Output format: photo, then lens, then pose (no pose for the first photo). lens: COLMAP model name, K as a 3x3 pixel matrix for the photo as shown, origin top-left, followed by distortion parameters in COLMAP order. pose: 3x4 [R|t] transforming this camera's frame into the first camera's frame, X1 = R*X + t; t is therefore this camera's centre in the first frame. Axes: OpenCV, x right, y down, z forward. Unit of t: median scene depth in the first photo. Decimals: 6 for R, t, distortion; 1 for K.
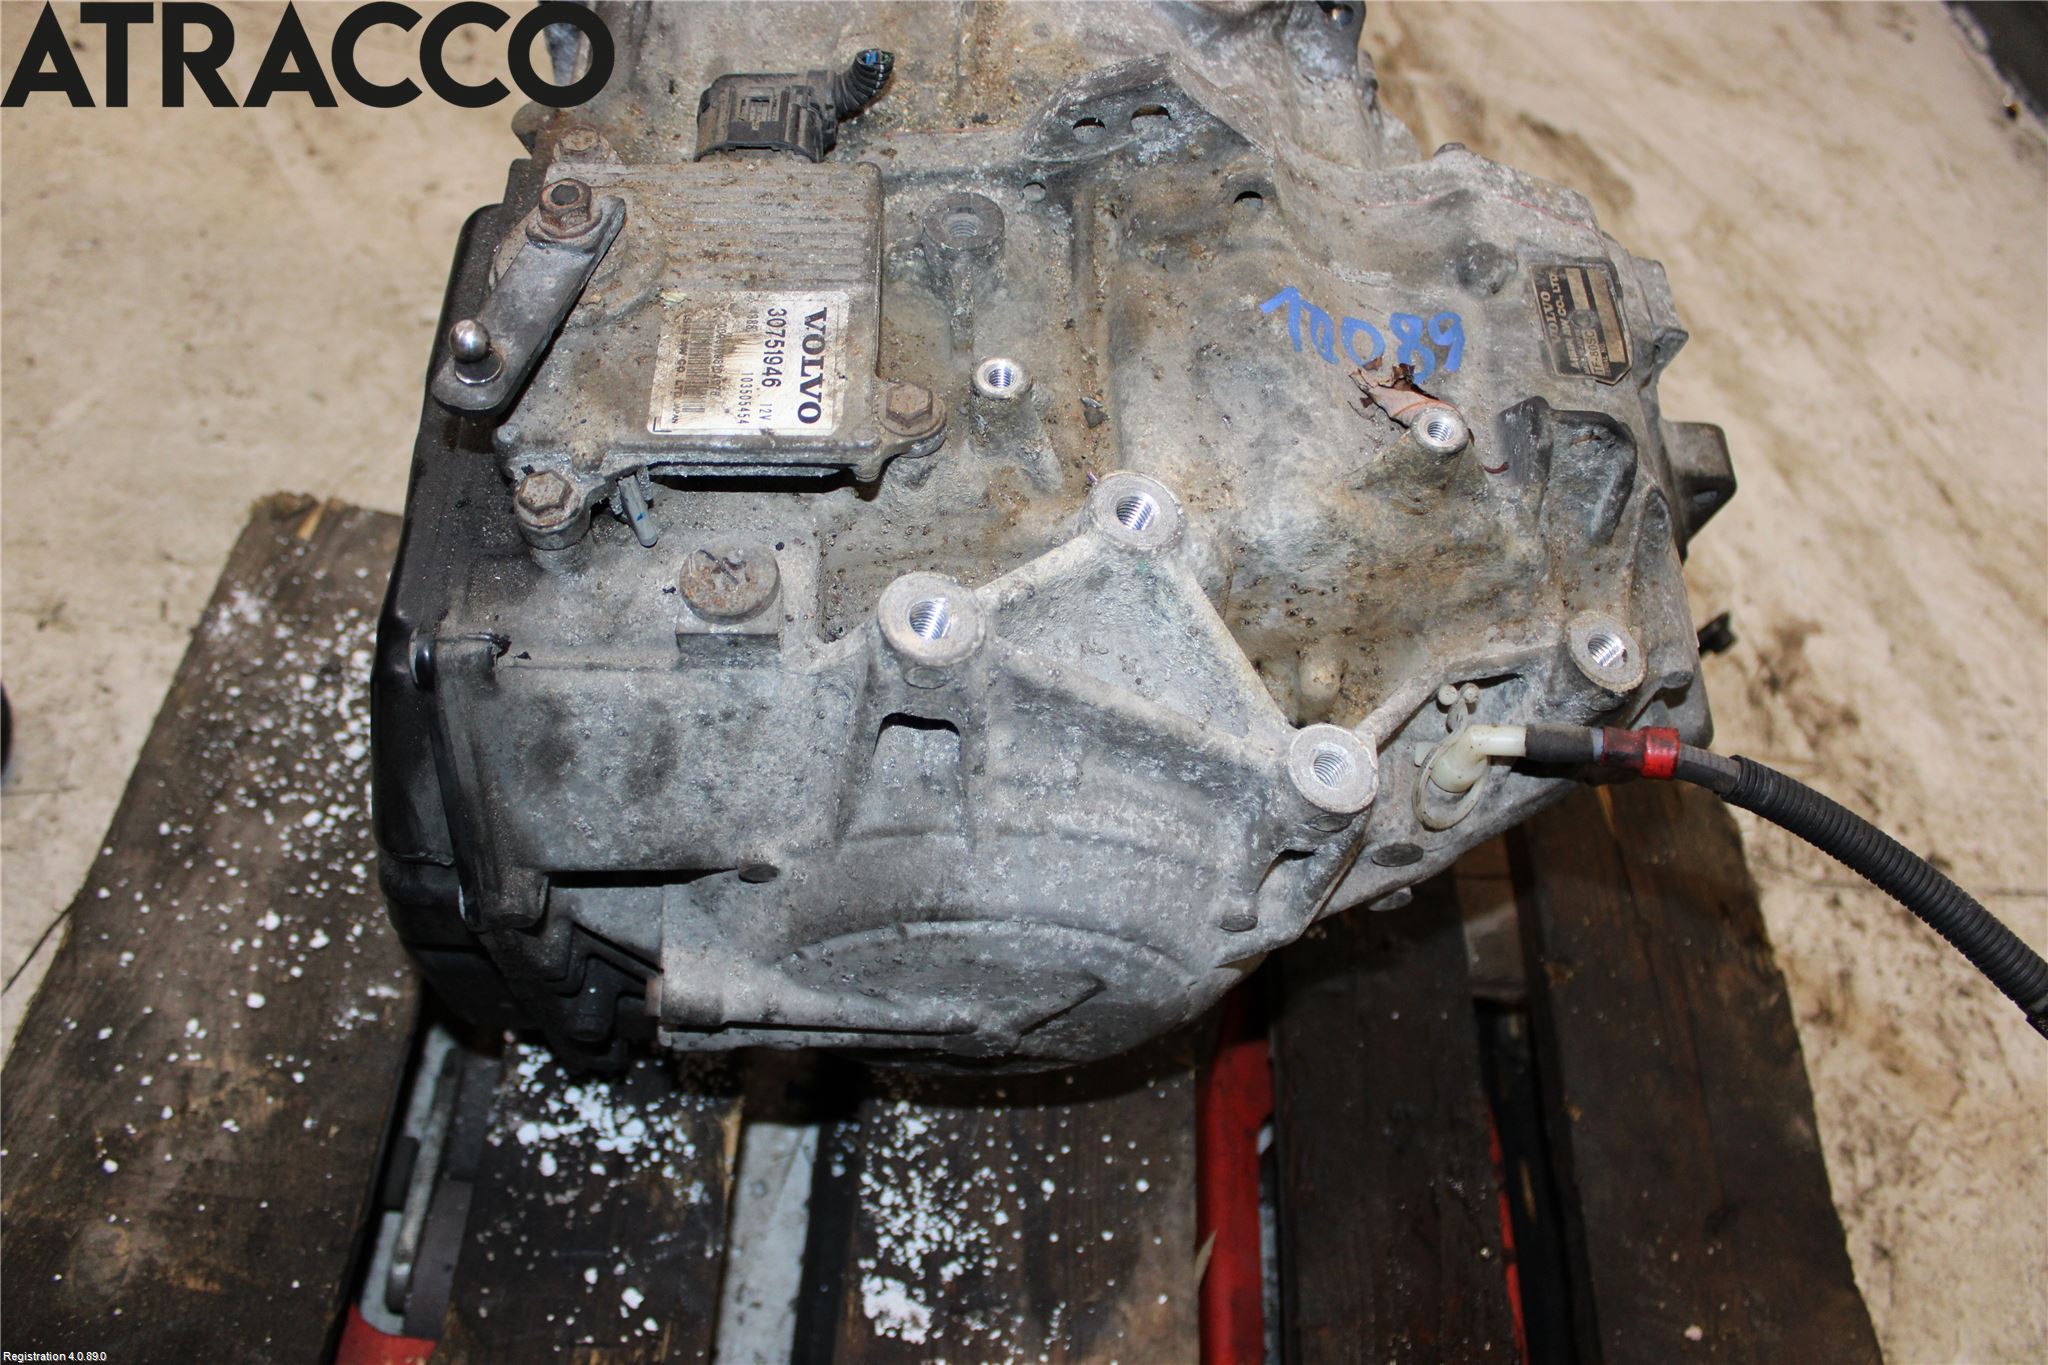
lens RADIAL K [[1684.1, 0, 1024.0], [0, 1684.1, 682.5], [0, 0, 1]] dist [-0.155564, 0.119926]
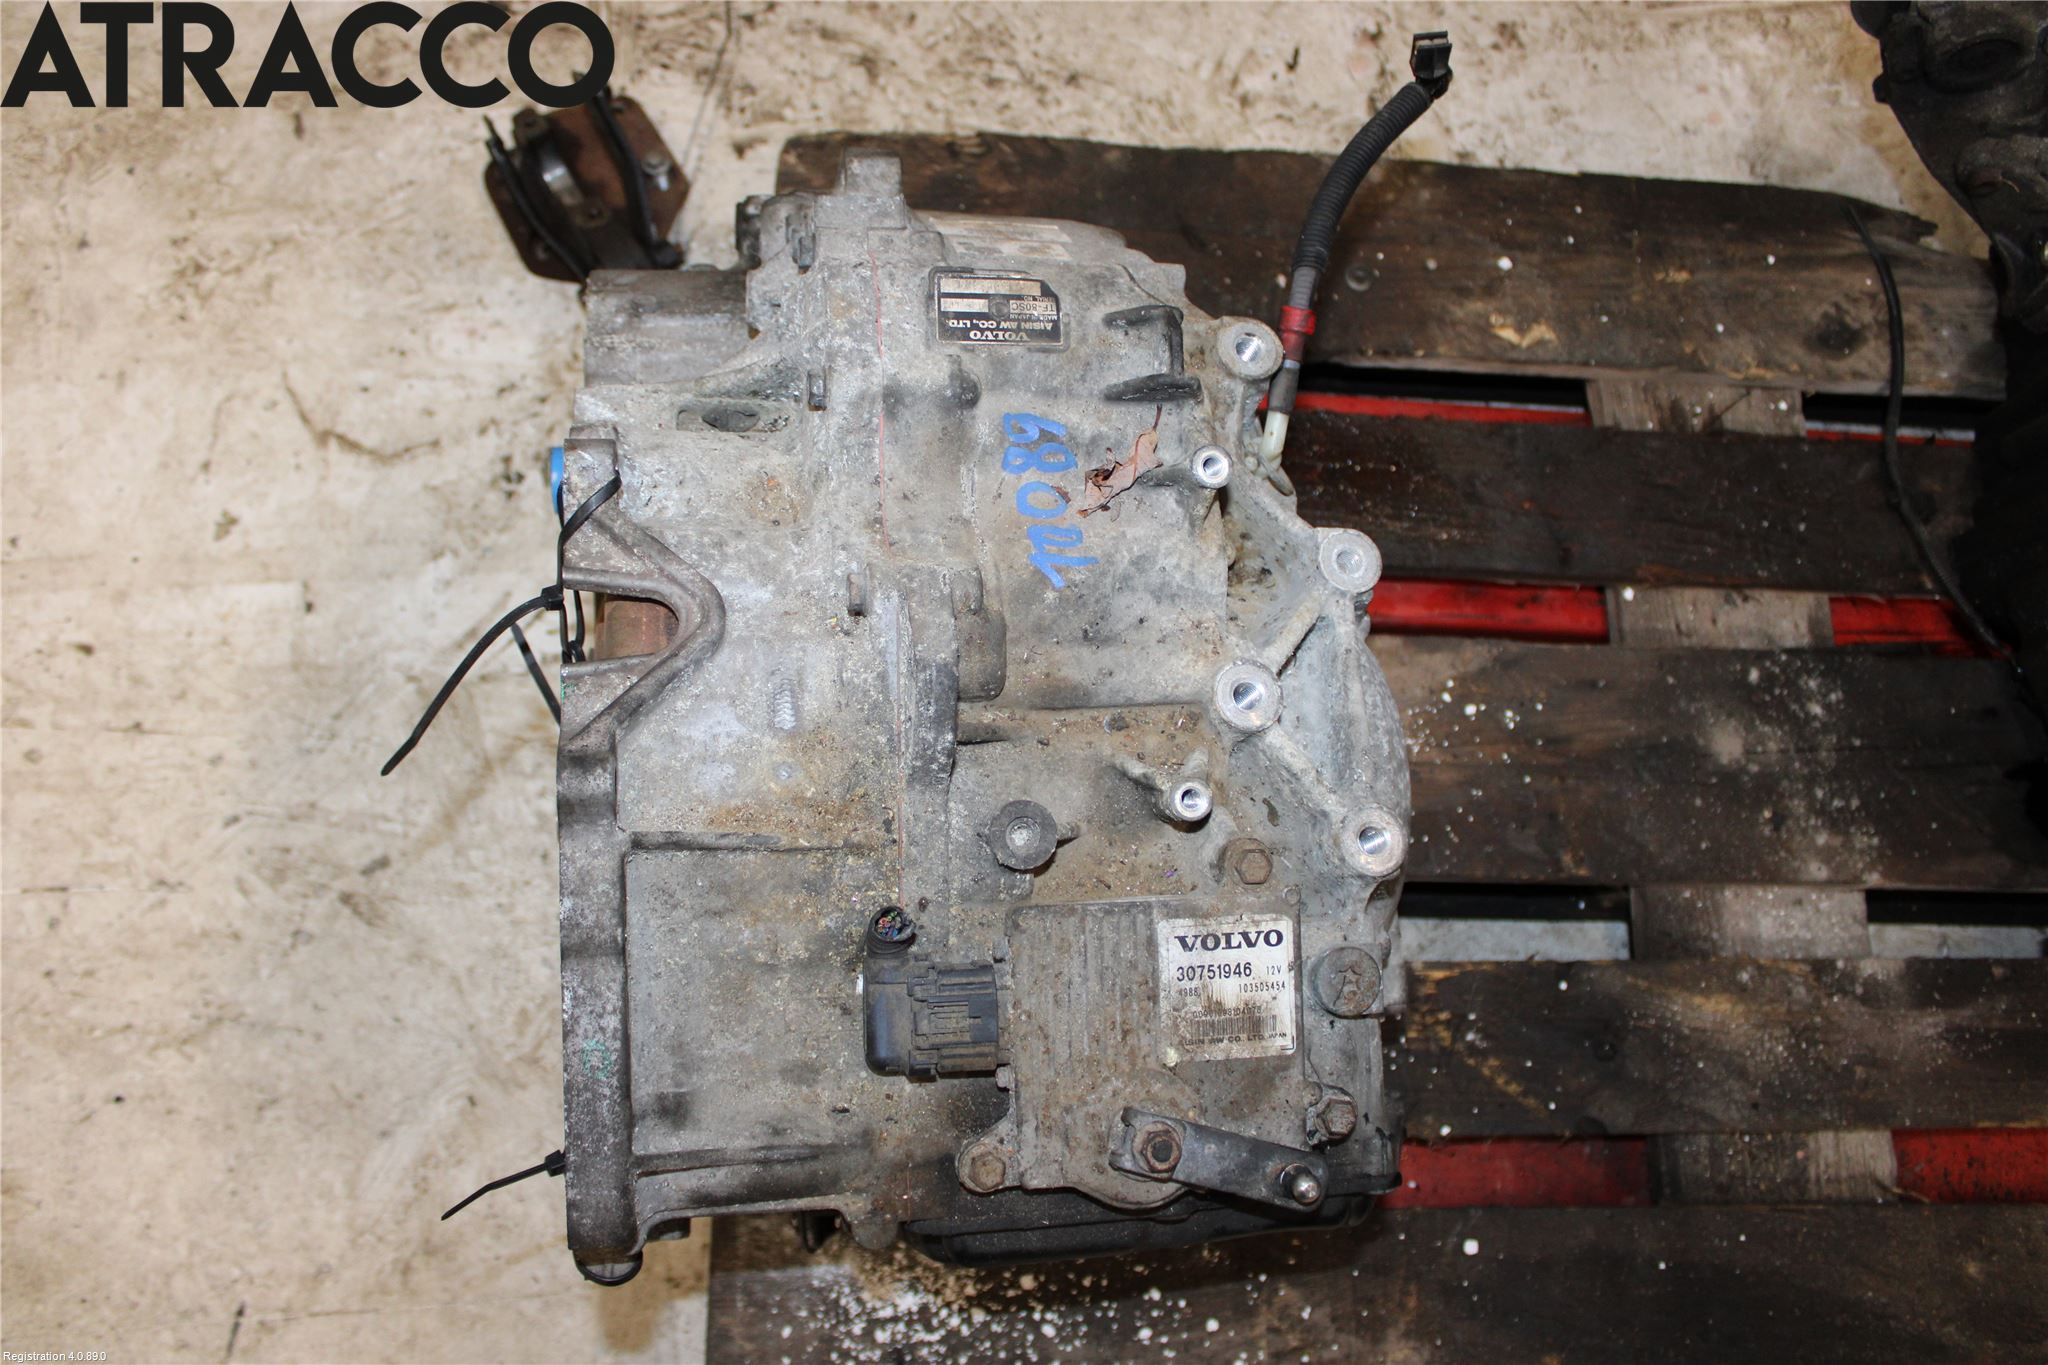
lens RADIAL K [[1684.1, 0, 1024.0], [0, 1684.1, 682.5], [0, 0, 1]] dist [-0.155564, 0.119926]
pose [[-0.008525, -0.999811, 0.017501, 0.040026], [0.738956, 0.005492, 0.673732, -0.845568], [-0.673700, 0.018676, 0.738769, 0.084660]]
